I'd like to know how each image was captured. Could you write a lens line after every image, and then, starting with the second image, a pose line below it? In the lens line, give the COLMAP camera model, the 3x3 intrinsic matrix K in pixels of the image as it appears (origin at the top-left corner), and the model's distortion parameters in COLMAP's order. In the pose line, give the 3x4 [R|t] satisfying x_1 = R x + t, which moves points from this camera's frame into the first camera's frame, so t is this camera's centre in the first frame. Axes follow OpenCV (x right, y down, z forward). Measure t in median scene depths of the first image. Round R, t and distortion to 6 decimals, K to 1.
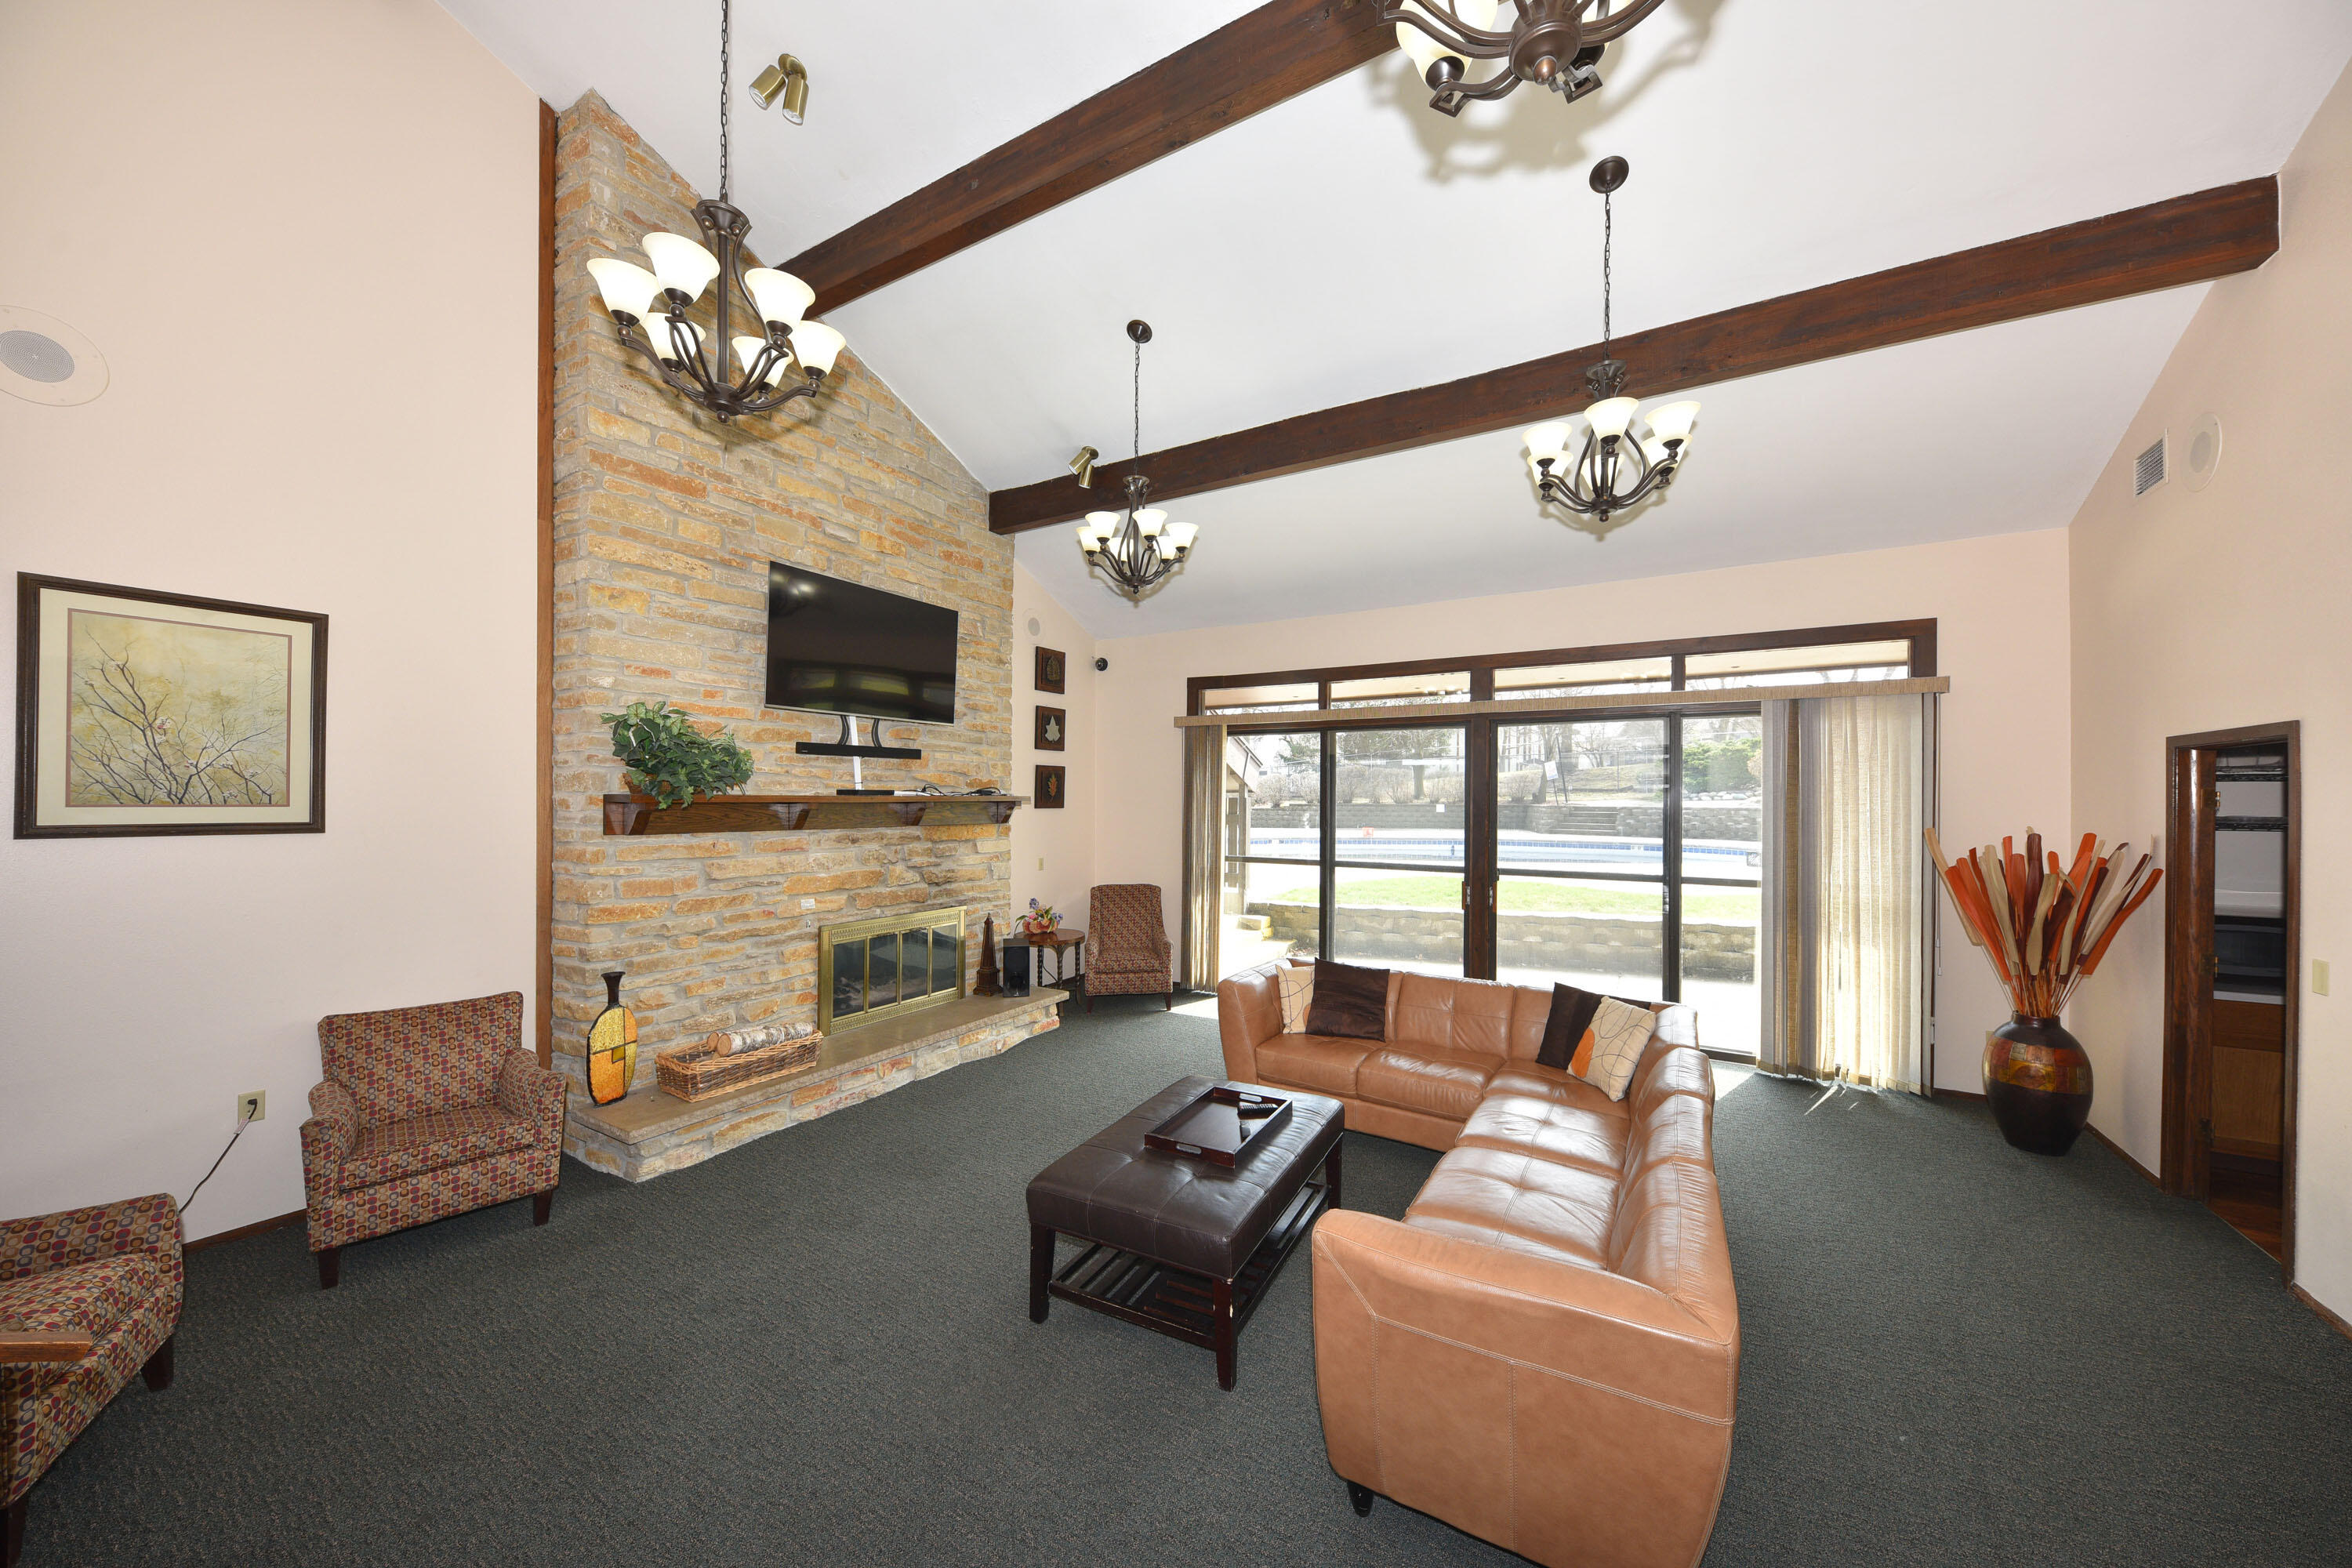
lens RADIAL K [[793.2, 0, 1161.0], [0, 793.2, 796.4], [0, 0, 1]] dist [0.000212, -0.002649]
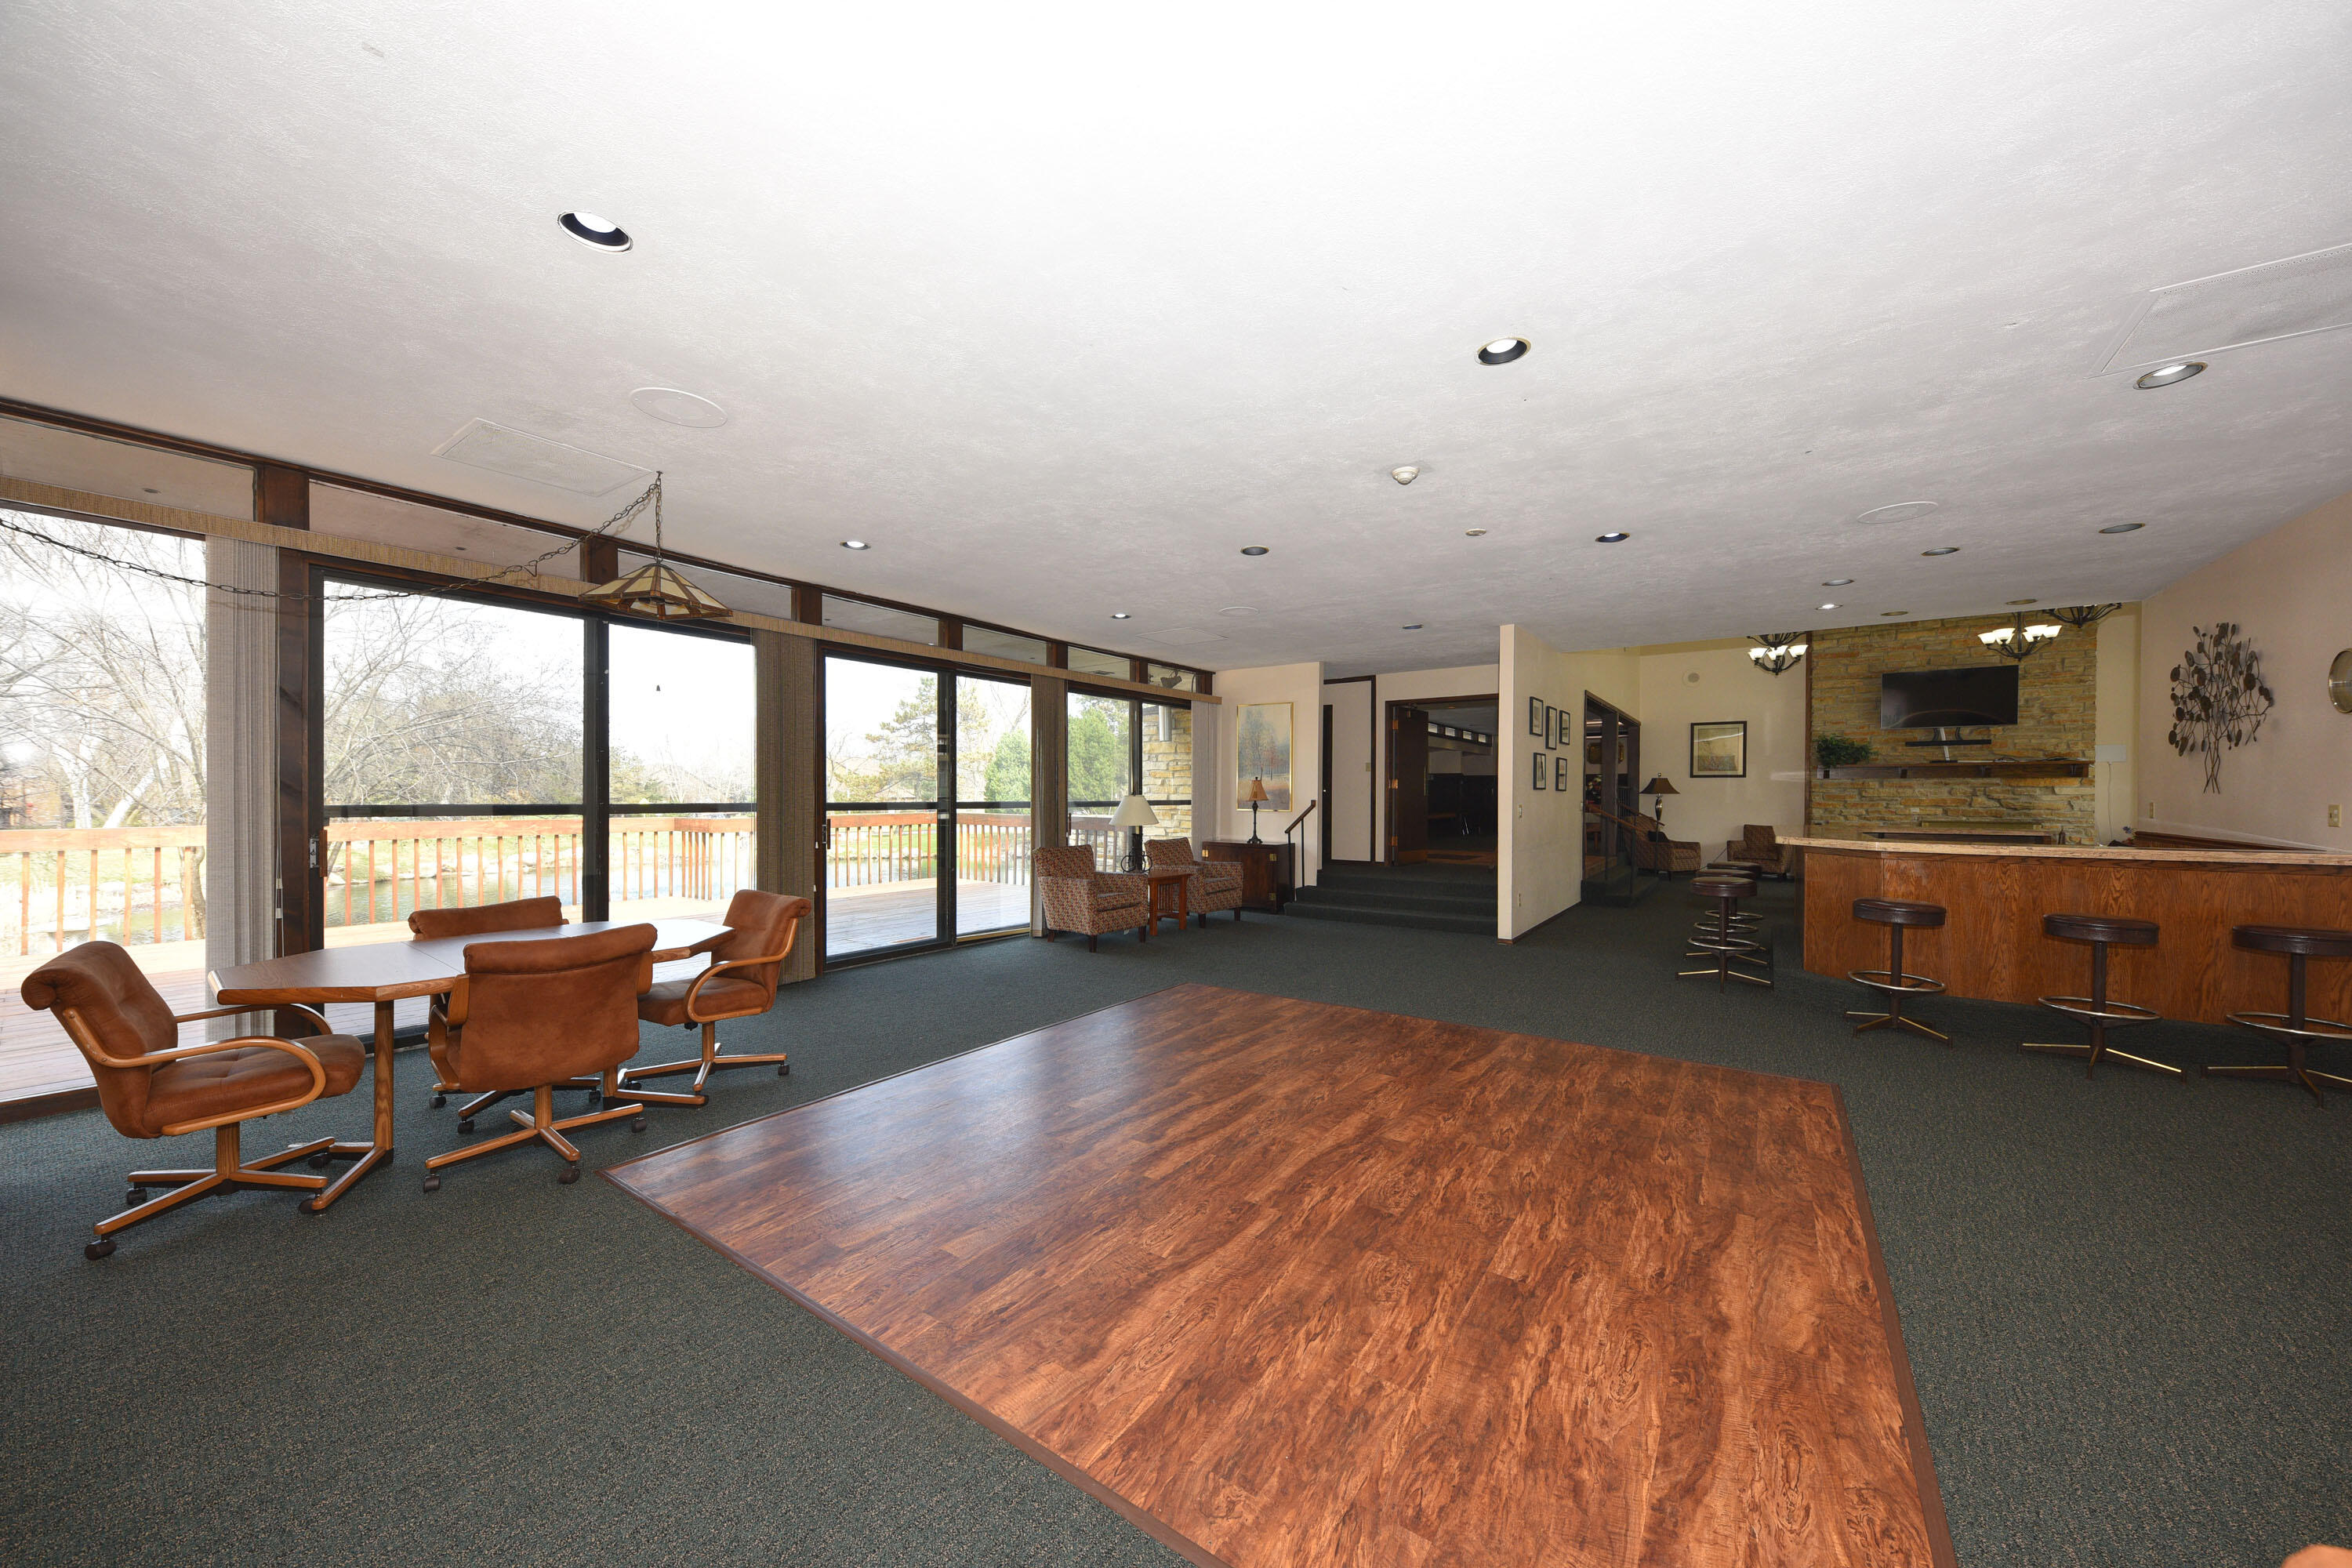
lens RADIAL K [[833.0, 0, 1181.7], [0, 833.0, 793.8], [0, 0, 1]] dist [0.018321, -0.008855]
pose [[-0.081718, -0.003972, -0.996648, 2.176495], [-0.002322, 0.999990, -0.003795, 0.099976], [0.996653, 0.002004, -0.081726, -0.946738]]
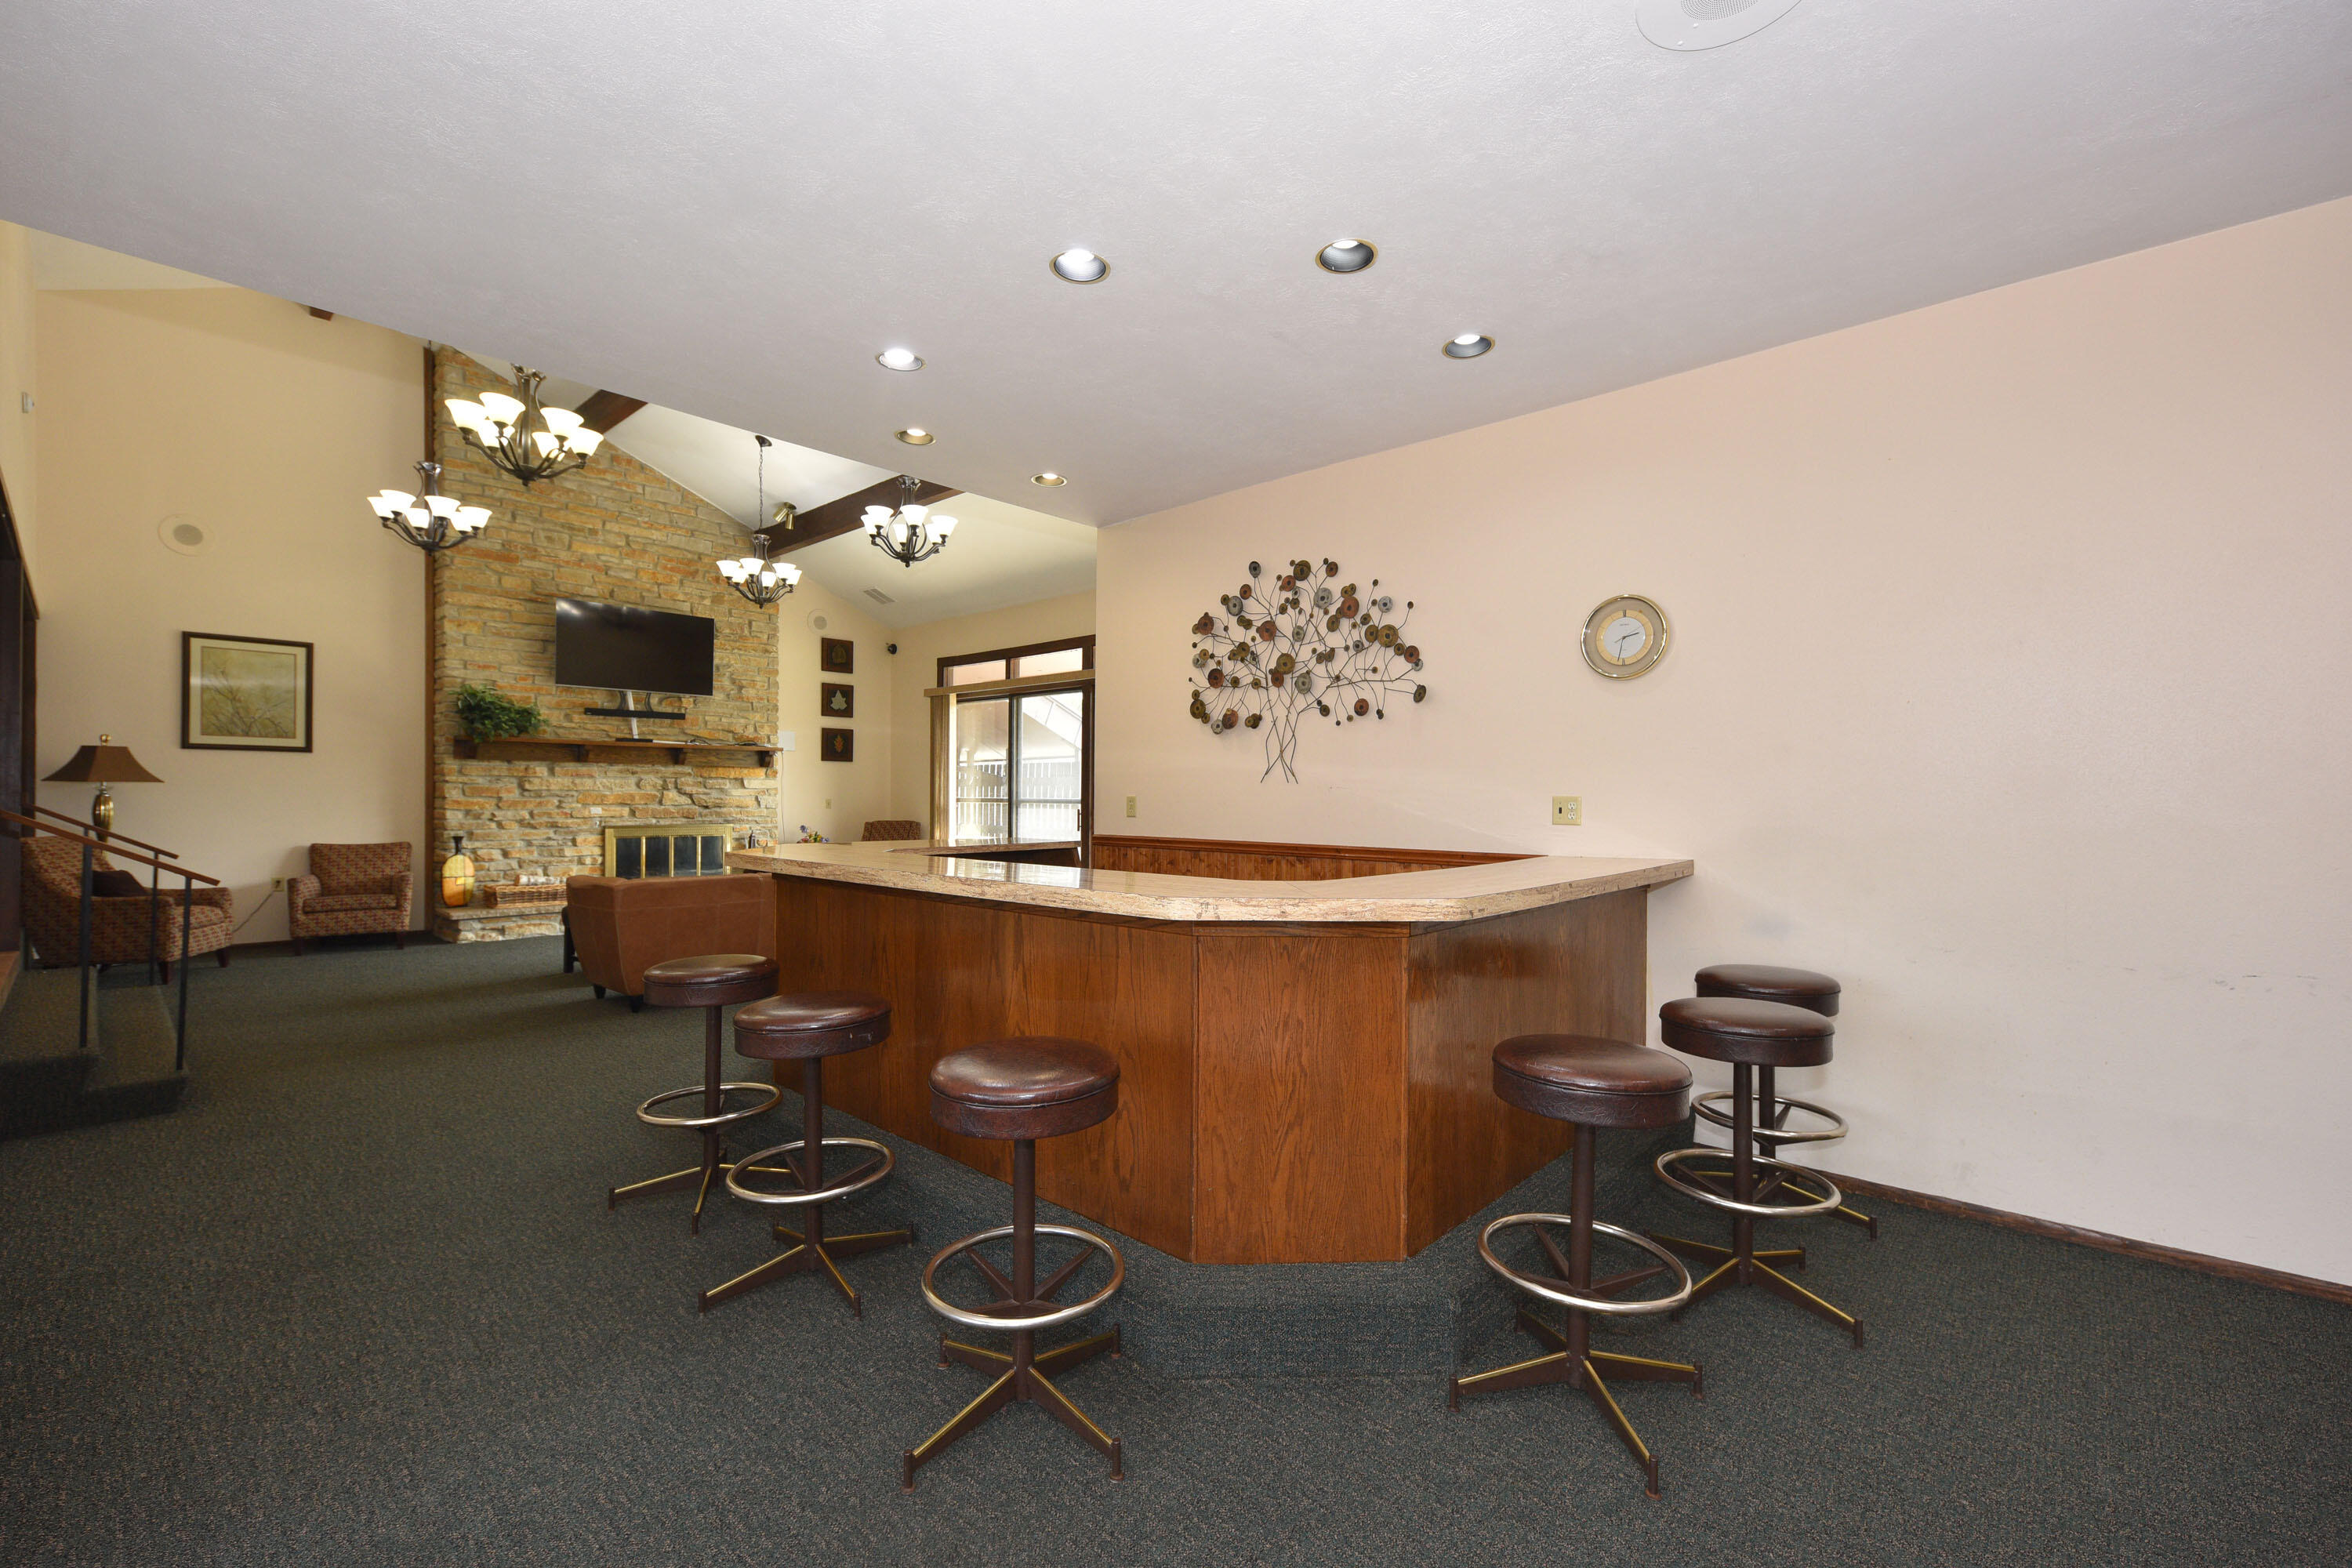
lens RADIAL K [[968.2, 0, 1181.7], [0, 968.2, 795.6], [0, 0, 1]] dist [0.001052, -0.000025]
pose [[0.981466, -0.000314, -0.191638, 1.048599], [0.000231, 1.000000, -0.000454, 0.104968], [0.191639, 0.000401, 0.981465, -0.655492]]
